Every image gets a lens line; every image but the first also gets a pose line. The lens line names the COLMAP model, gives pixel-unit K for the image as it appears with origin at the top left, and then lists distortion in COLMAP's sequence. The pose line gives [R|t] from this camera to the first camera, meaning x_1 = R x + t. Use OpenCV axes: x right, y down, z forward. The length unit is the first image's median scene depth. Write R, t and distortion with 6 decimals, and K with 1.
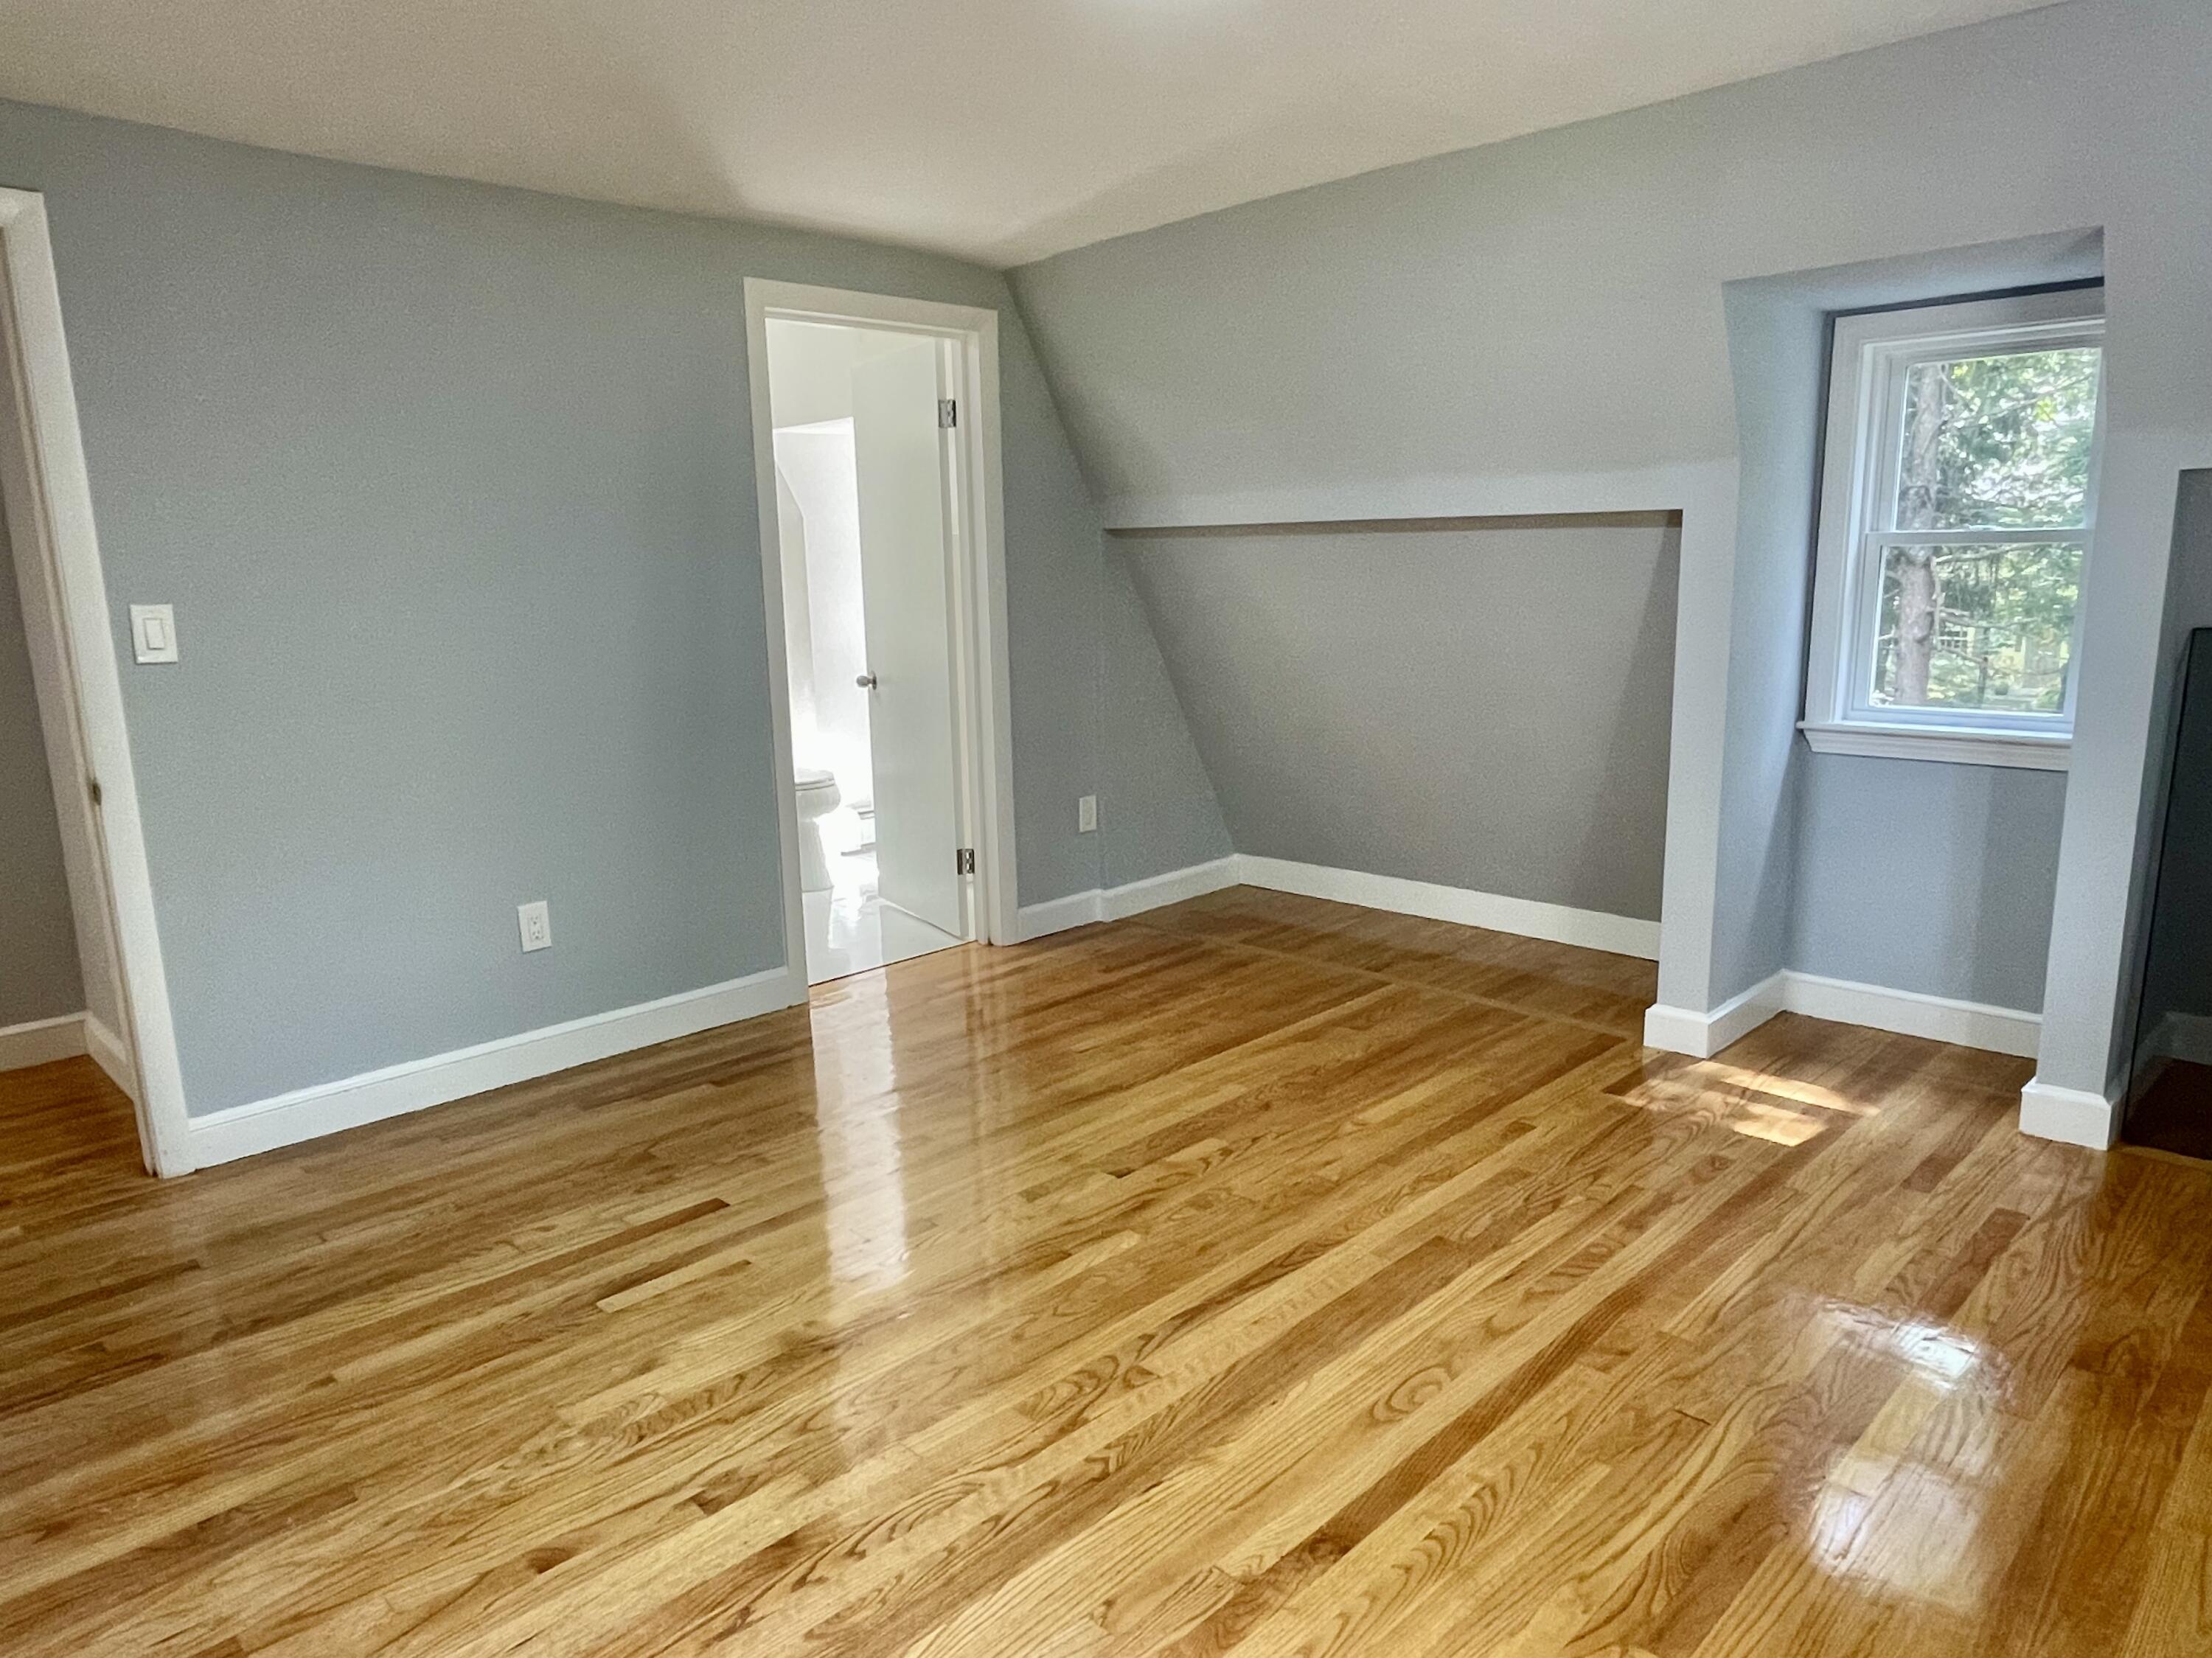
lens RADIAL K [[1406.5, 0, 1094.7], [0, 1406.5, 831.7], [0, 0, 1]] dist [0.001062, -0.006689]
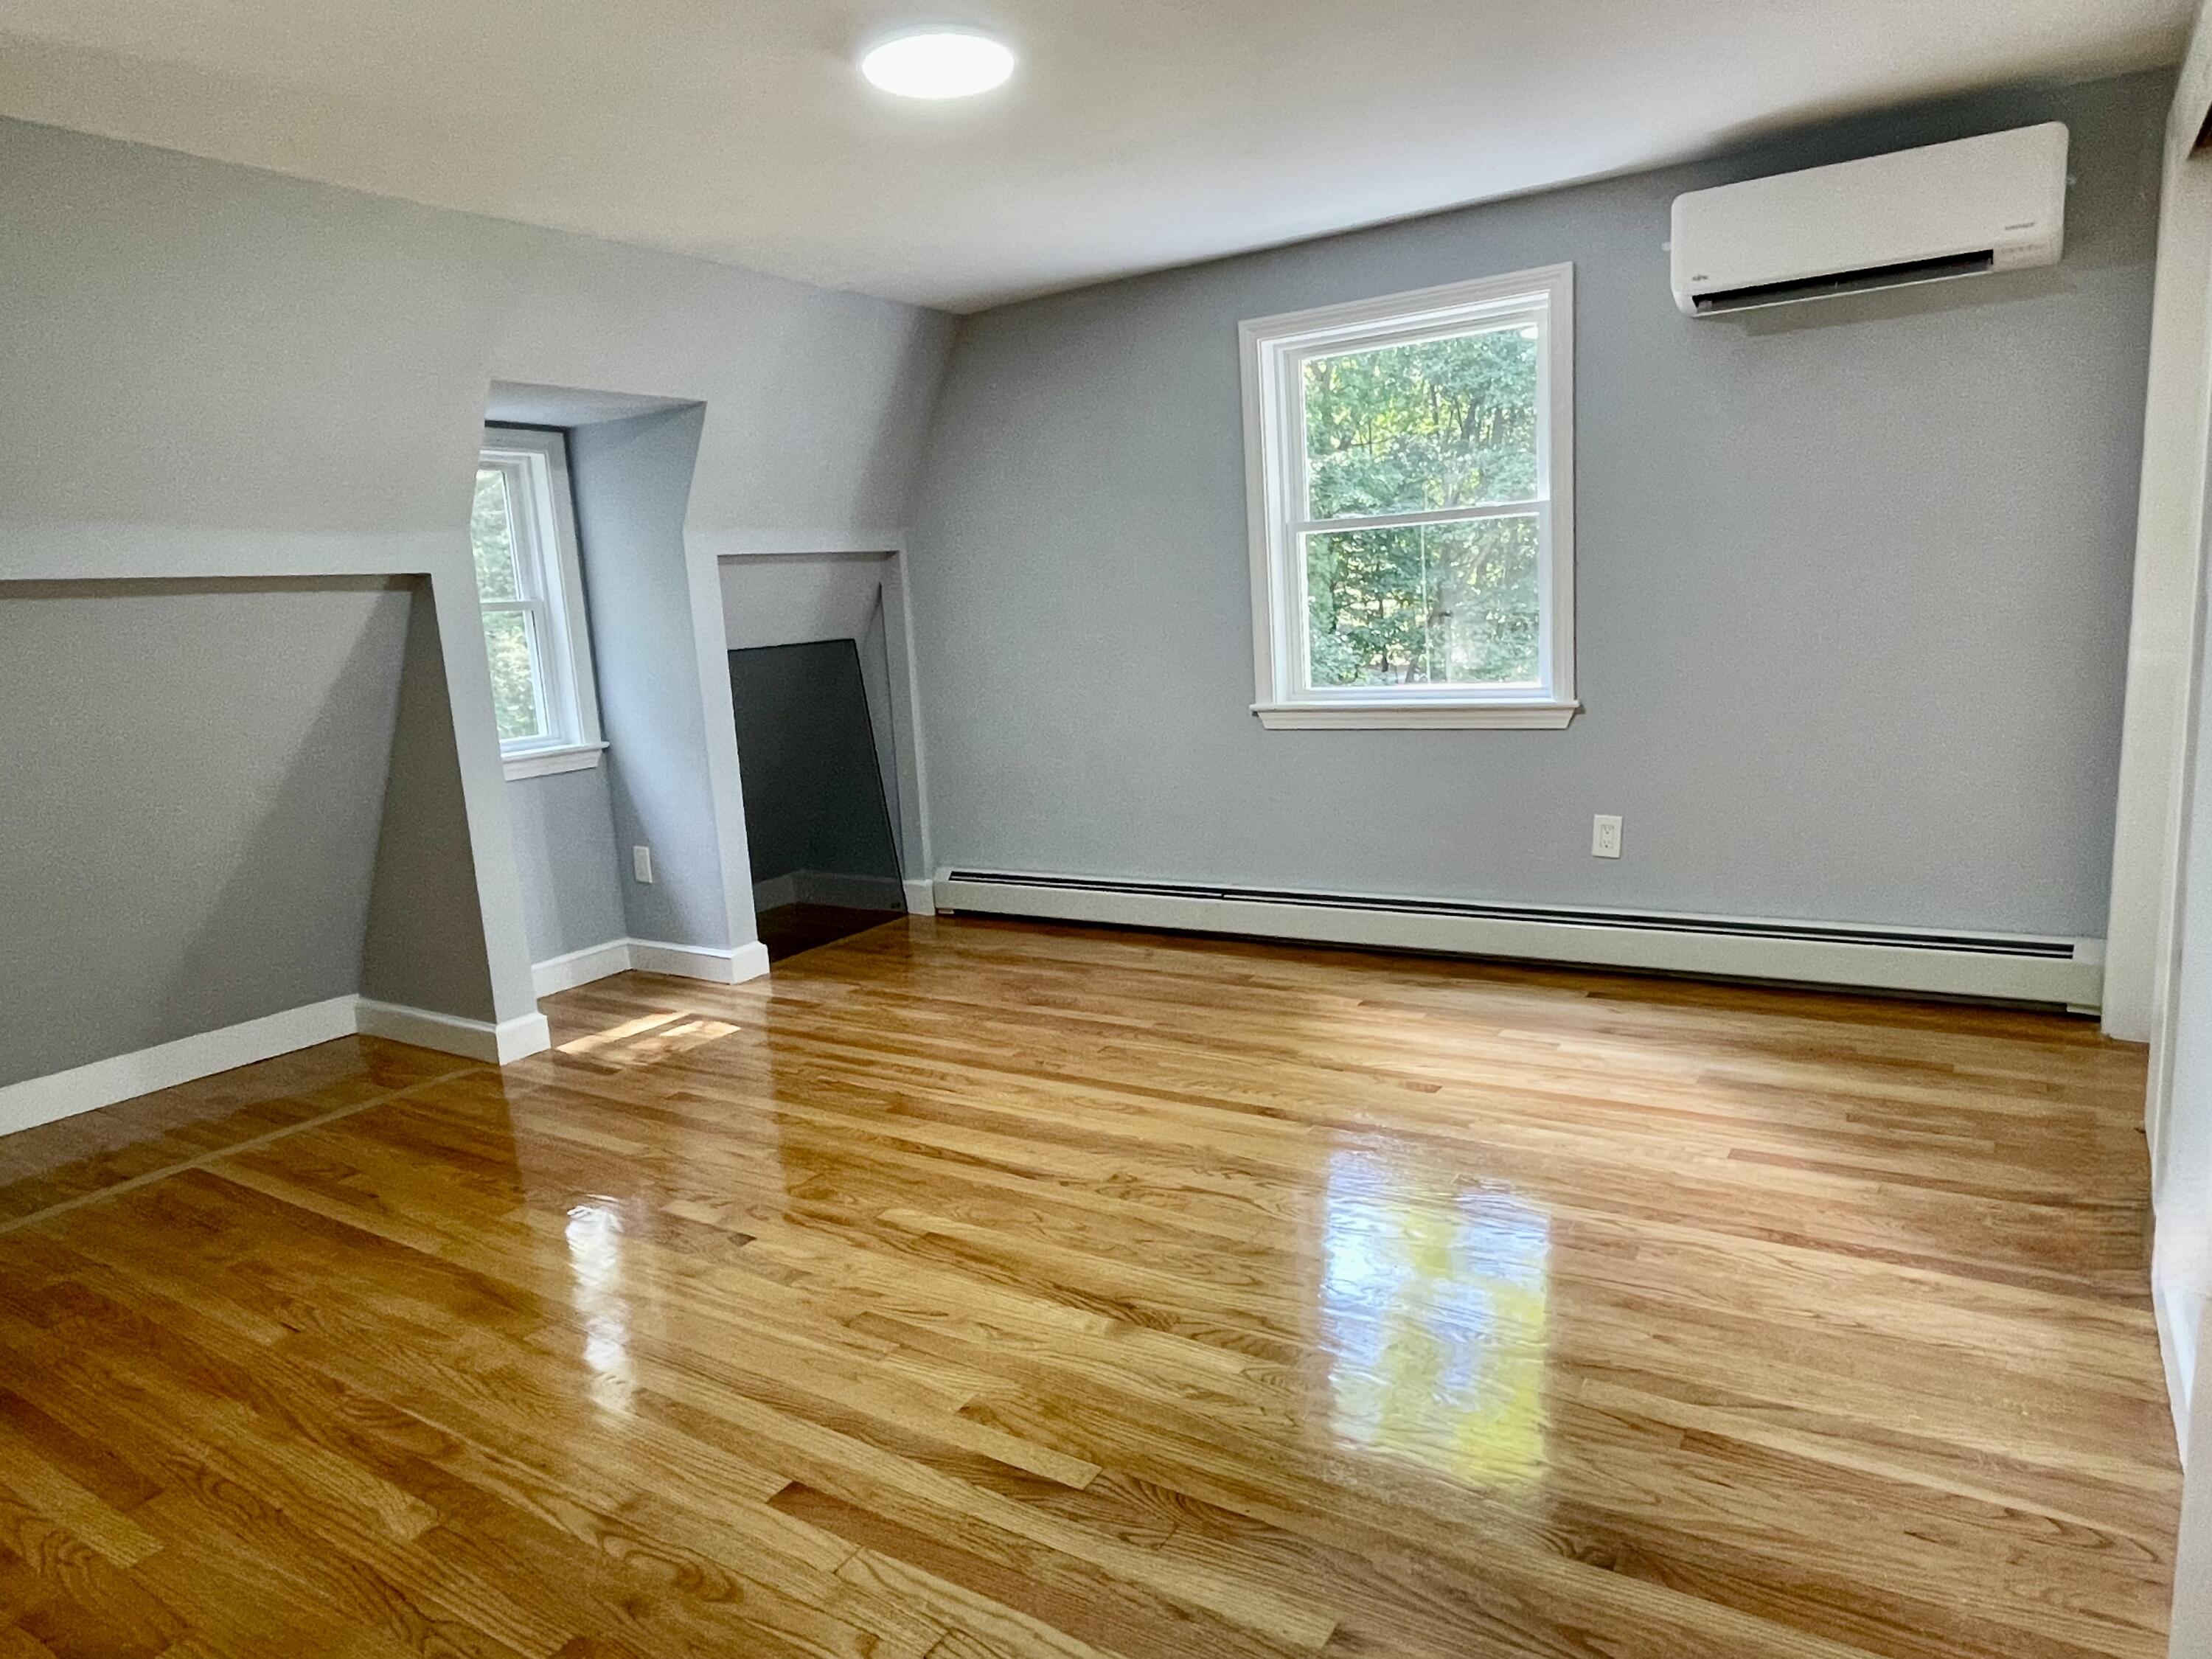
lens RADIAL K [[1406.6, 0, 1094.3], [0, 1406.6, 835.2], [0, 0, 1]] dist [0.001062, -0.006689]
pose [[-0.209162, -0.127557, 0.969526, -0.929439], [0.251981, 0.950944, 0.179474, -0.120970], [-0.944858, 0.281841, -0.166760, 0.903040]]
